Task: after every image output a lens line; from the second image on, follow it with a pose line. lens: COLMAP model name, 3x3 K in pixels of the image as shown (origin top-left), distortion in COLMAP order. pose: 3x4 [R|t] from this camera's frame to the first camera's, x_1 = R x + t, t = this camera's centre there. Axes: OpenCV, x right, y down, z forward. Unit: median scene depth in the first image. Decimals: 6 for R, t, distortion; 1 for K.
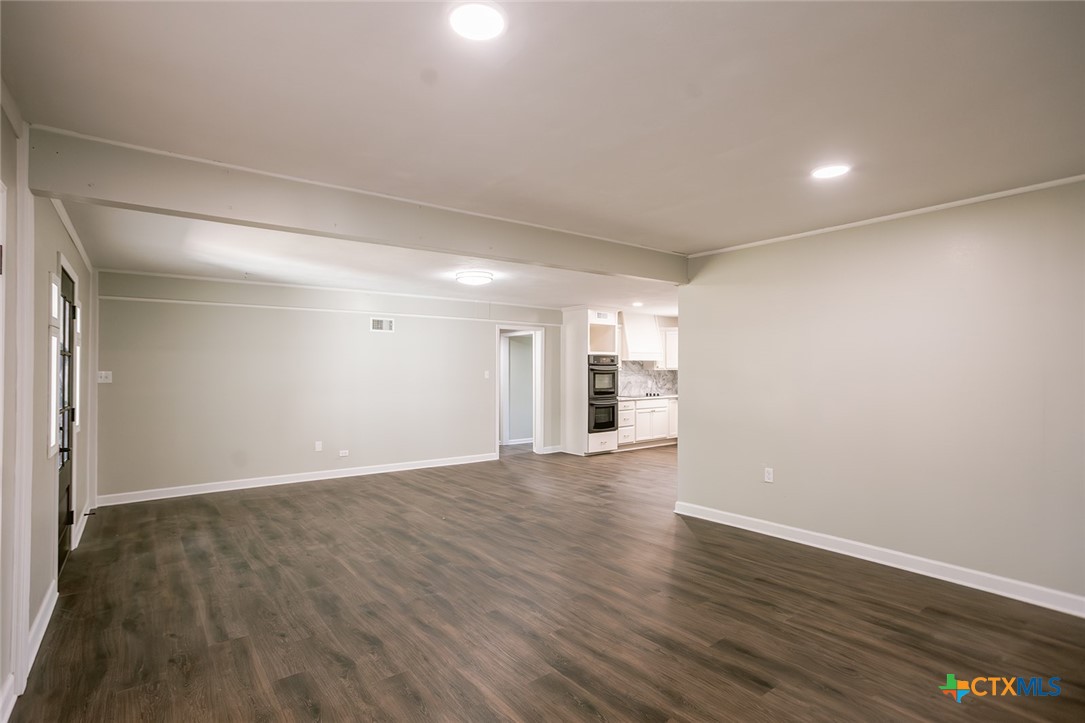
lens RADIAL K [[530.5, 0, 523.8], [0, 530.5, 367.4], [0, 0, 1]] dist [-0.023442, 0.000167]
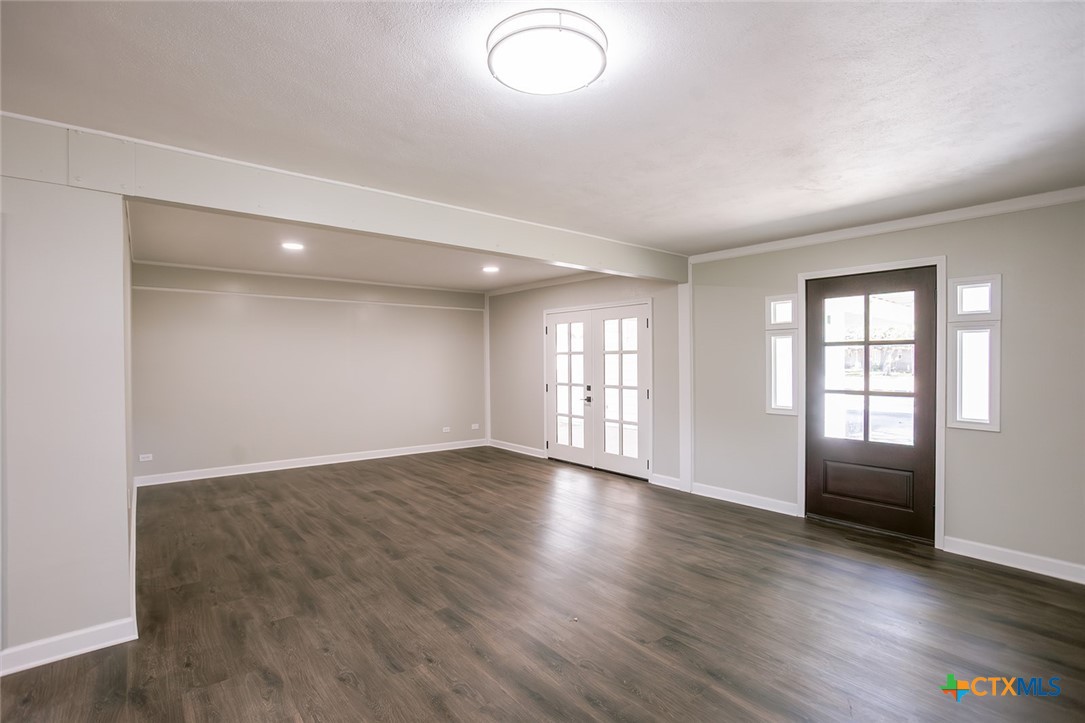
lens RADIAL K [[512.1, 0, 532.4], [0, 512.1, 359.9], [0, 0, 1]] dist [-0.059037, 0.029278]
pose [[-0.999495, 0.005214, -0.031333, -0.108593], [0.005329, 0.999979, -0.003589, 0.008982], [0.031314, -0.003754, -0.999503, 1.900631]]
